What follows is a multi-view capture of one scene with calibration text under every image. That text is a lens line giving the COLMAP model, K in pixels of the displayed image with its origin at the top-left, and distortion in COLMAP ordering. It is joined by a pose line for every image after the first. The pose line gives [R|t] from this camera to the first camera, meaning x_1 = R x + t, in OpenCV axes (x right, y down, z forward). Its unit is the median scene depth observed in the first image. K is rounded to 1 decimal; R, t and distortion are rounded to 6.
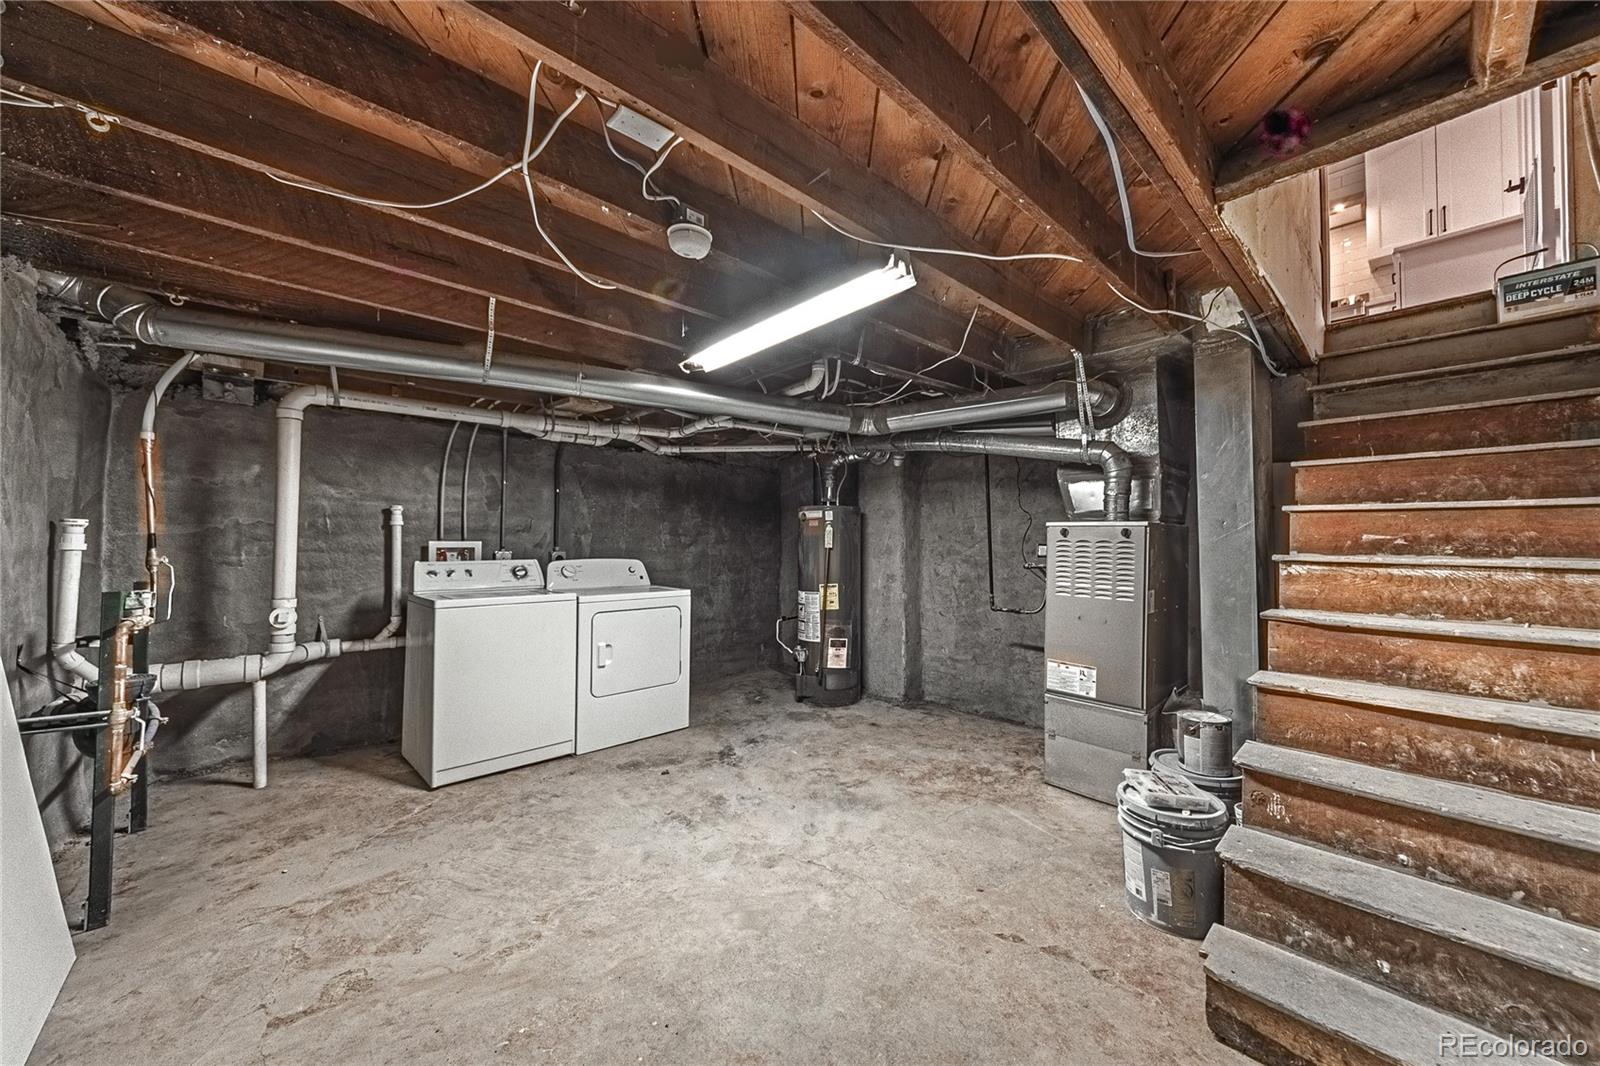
lens RADIAL K [[576.8, 0, 802.9], [0, 576.8, 545.6], [0, 0, 1]] dist [0.006209, -0.008784]
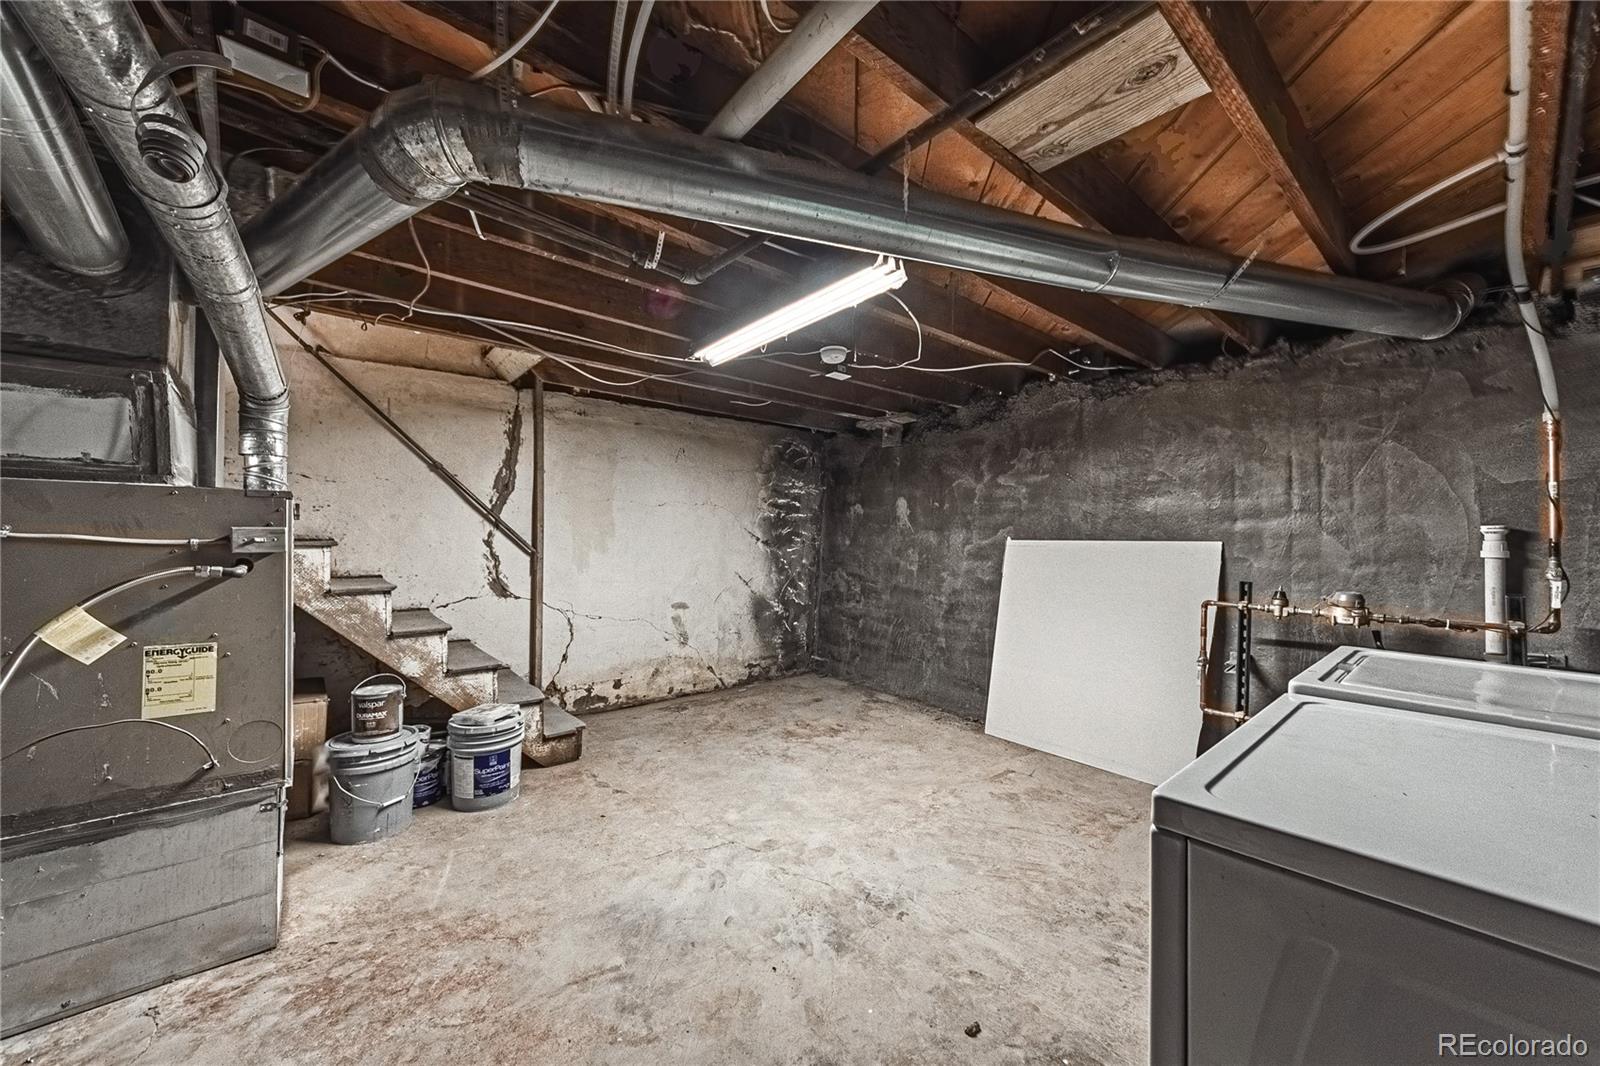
lens RADIAL K [[576.8, 0, 802.9], [0, 576.8, 545.6], [0, 0, 1]] dist [0.006209, -0.008784]
pose [[-0.998151, -0.018265, 0.057979, -0.144394], [-0.017938, 0.999820, 0.006148, 0.001671], [-0.058081, 0.005096, -0.998299, 1.754056]]
